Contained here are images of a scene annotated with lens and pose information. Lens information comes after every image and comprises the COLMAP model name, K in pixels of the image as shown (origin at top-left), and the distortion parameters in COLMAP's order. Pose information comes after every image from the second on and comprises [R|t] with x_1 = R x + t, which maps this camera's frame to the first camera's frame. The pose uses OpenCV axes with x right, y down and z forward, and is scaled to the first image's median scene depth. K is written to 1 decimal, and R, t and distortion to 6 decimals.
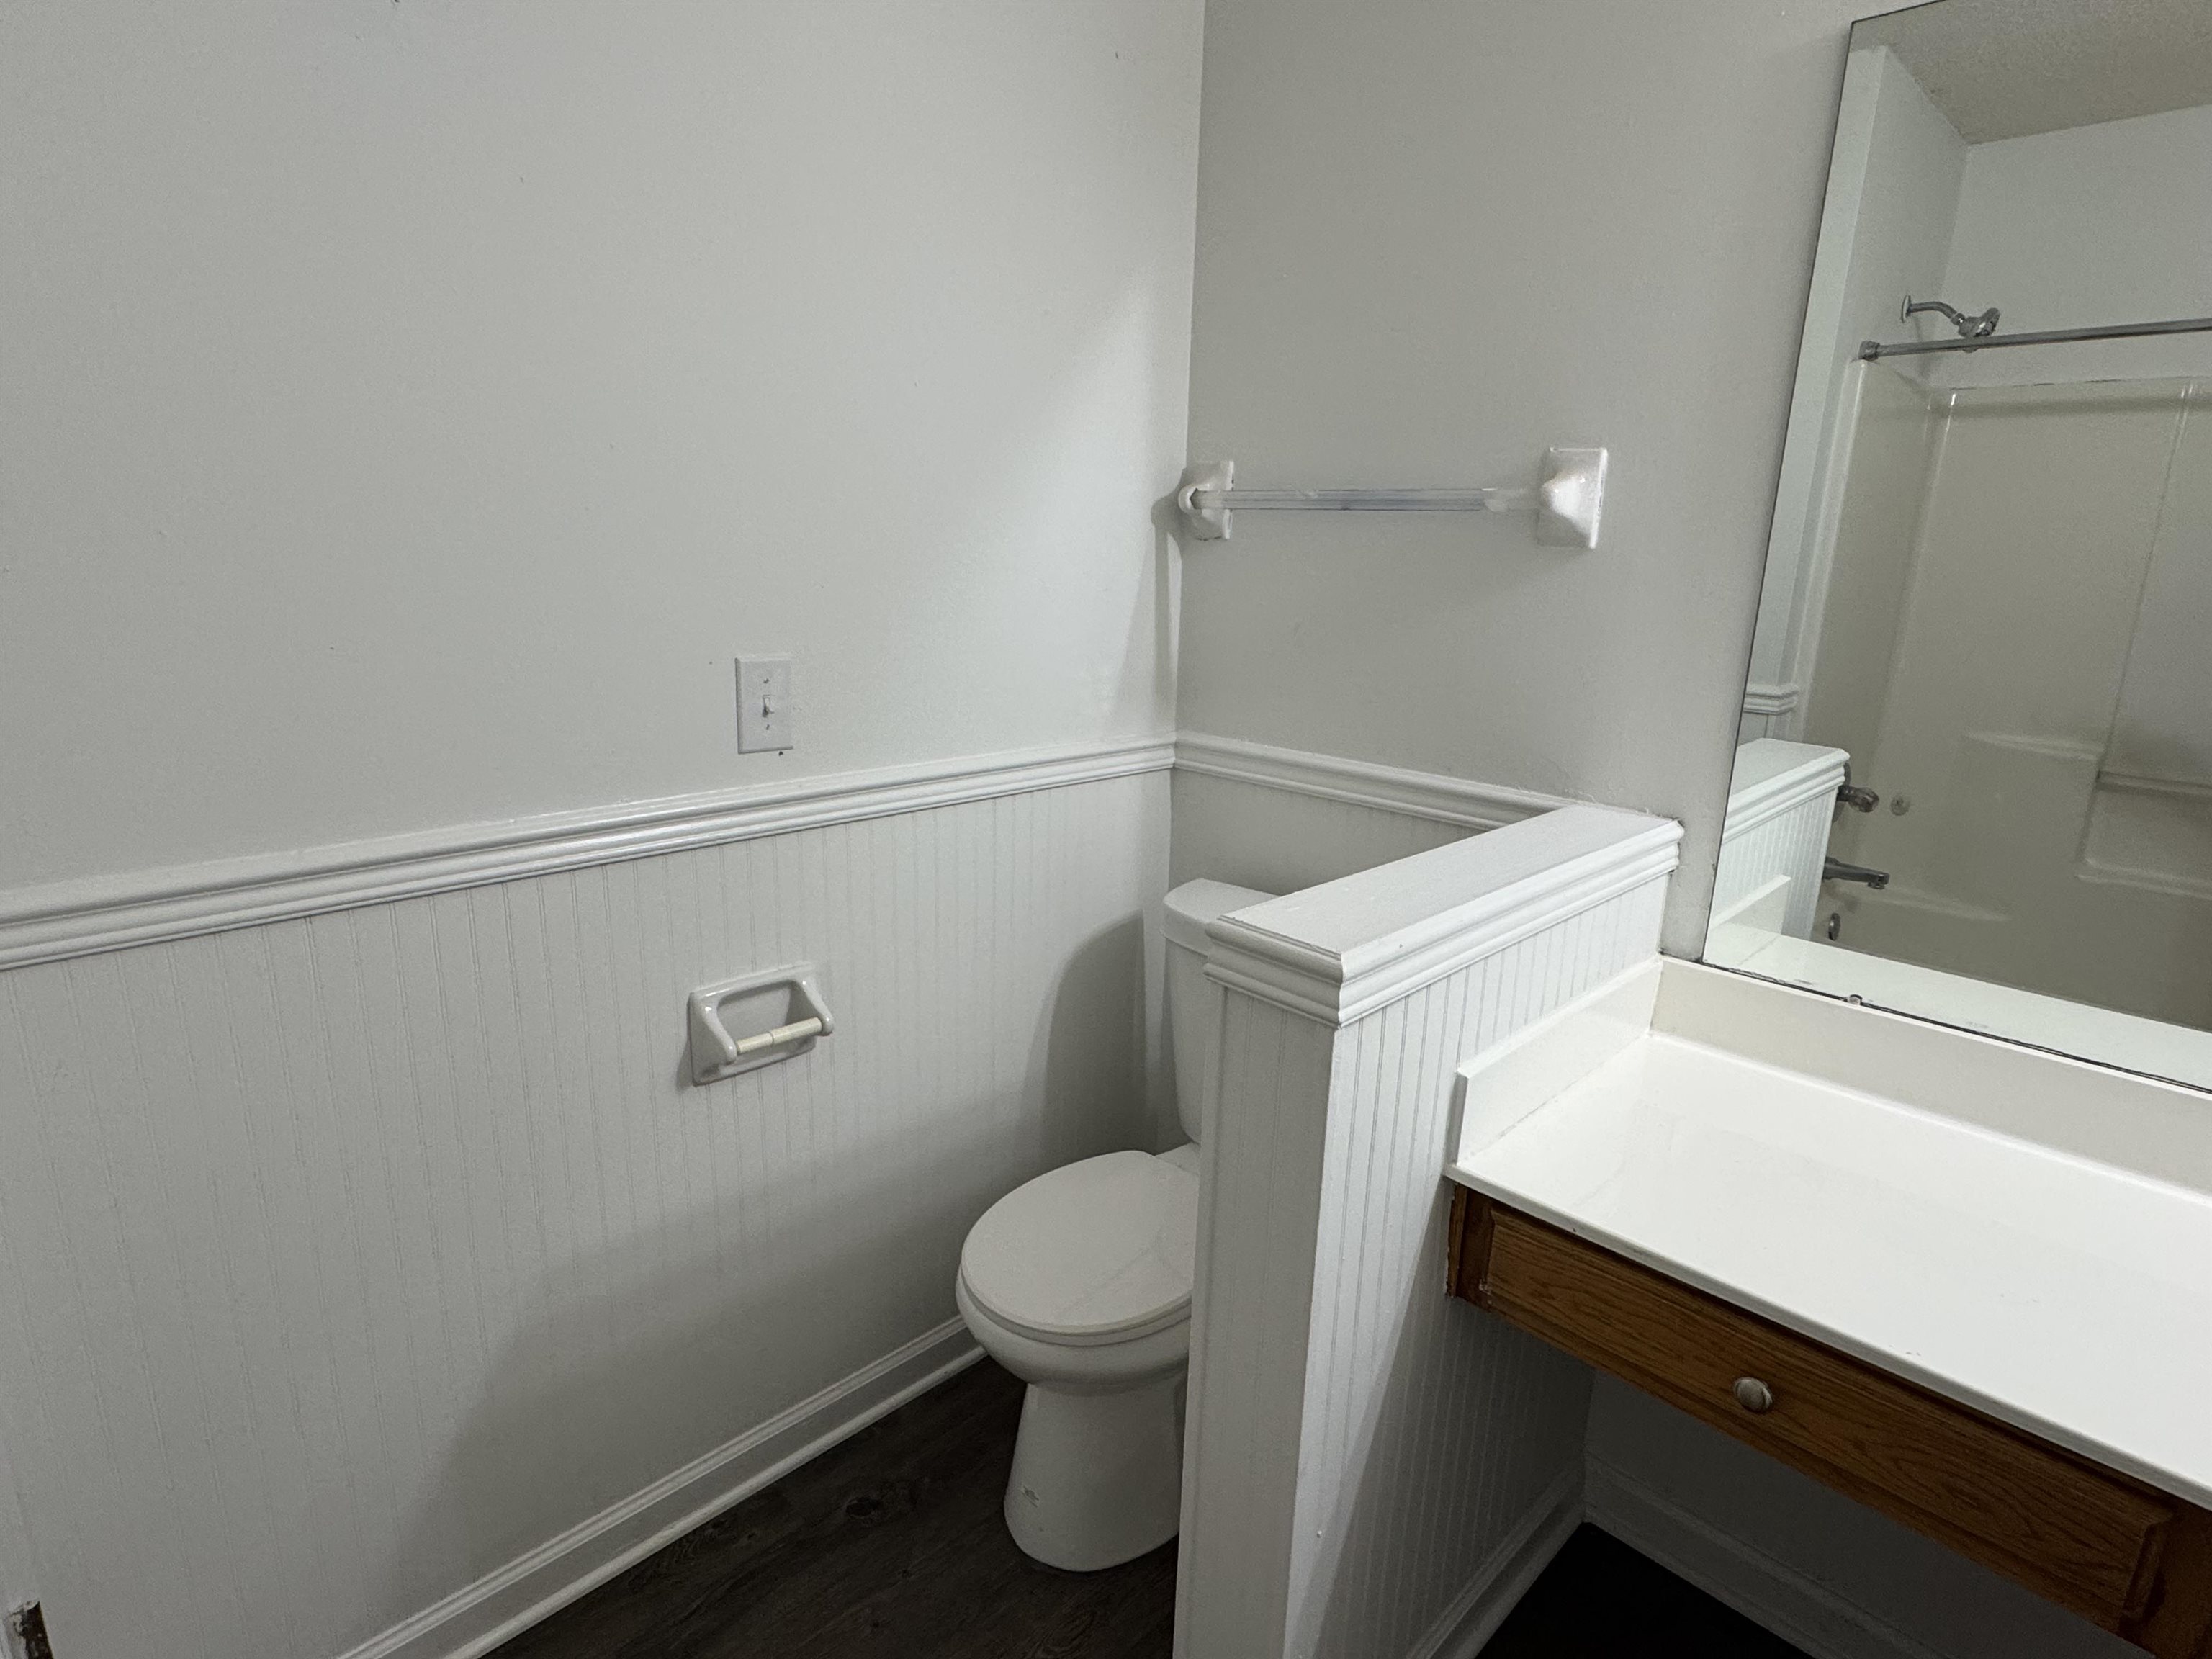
lens RADIAL K [[1158.2, 0, 1106.0], [0, 1158.2, 829.5], [0, 0, 1]] dist [-0.002080, 0.000940]
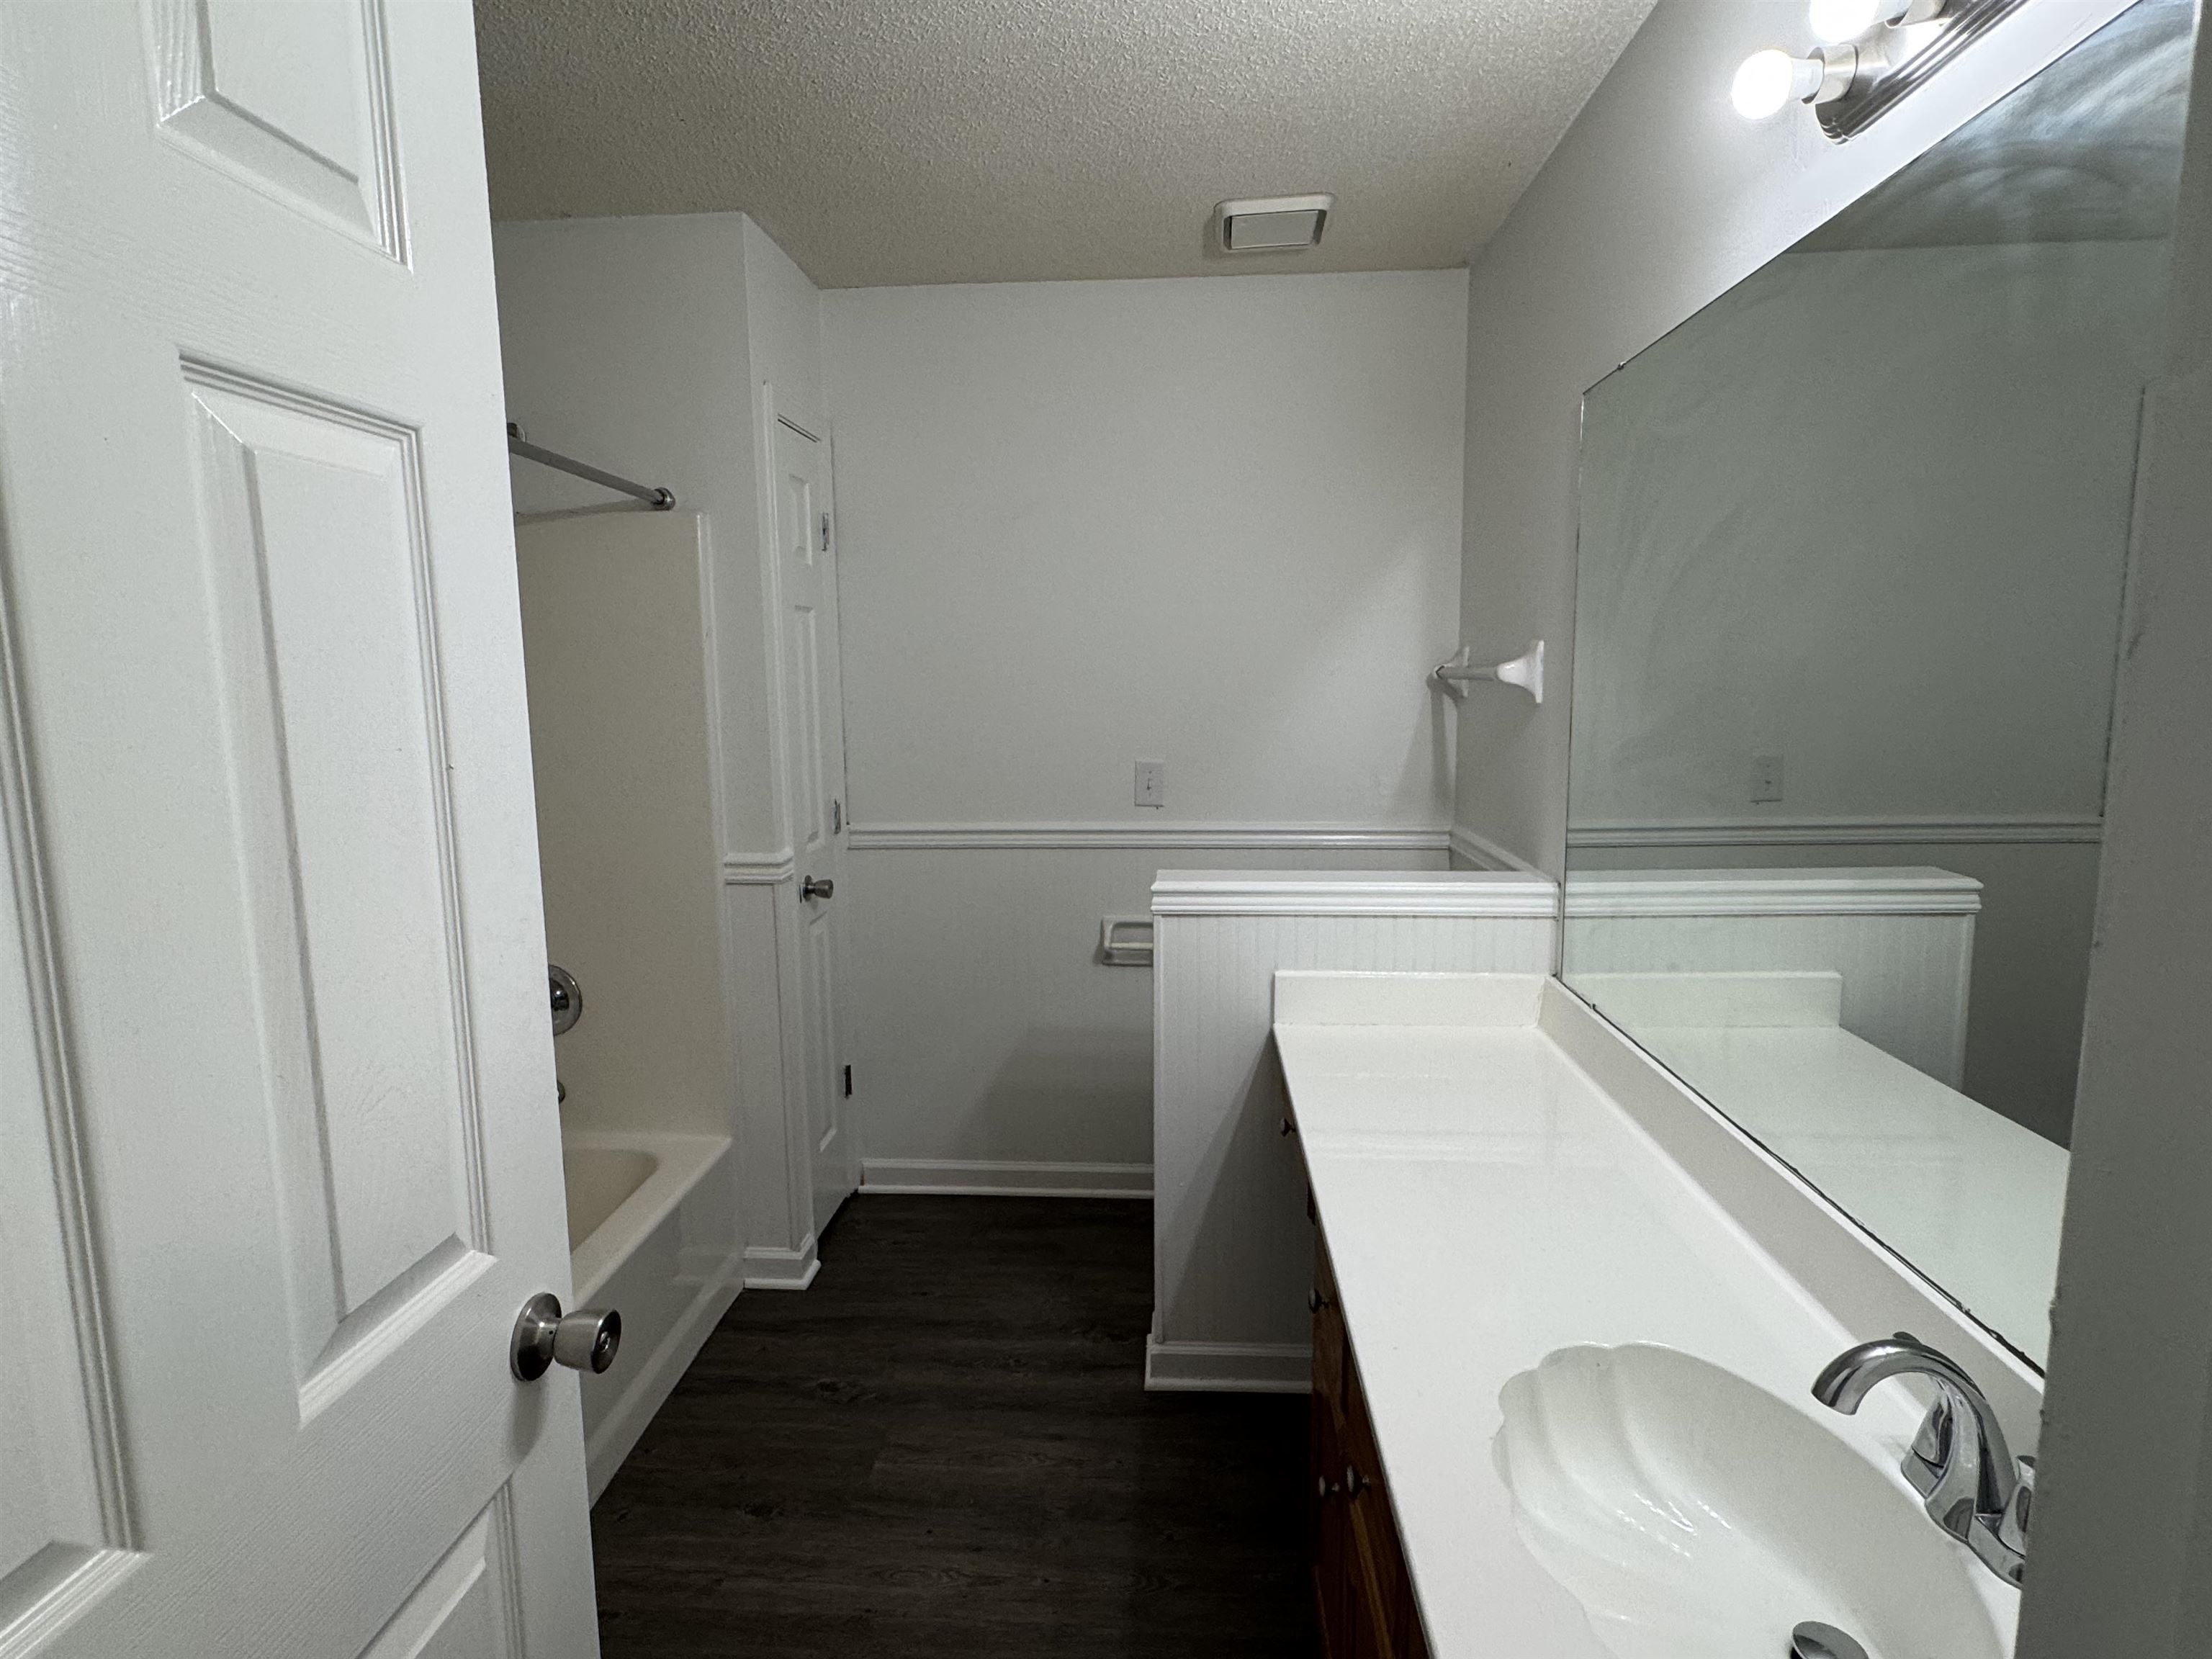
lens RADIAL K [[1158.2, 0, 1106.0], [0, 1158.2, 829.5], [0, 0, 1]] dist [-0.002080, 0.000940]
pose [[0.668812, 0.067613, -0.740351, 0.923294], [-0.154702, 0.986713, -0.049642, 0.067805], [0.727158, 0.147735, 0.670385, -0.329972]]
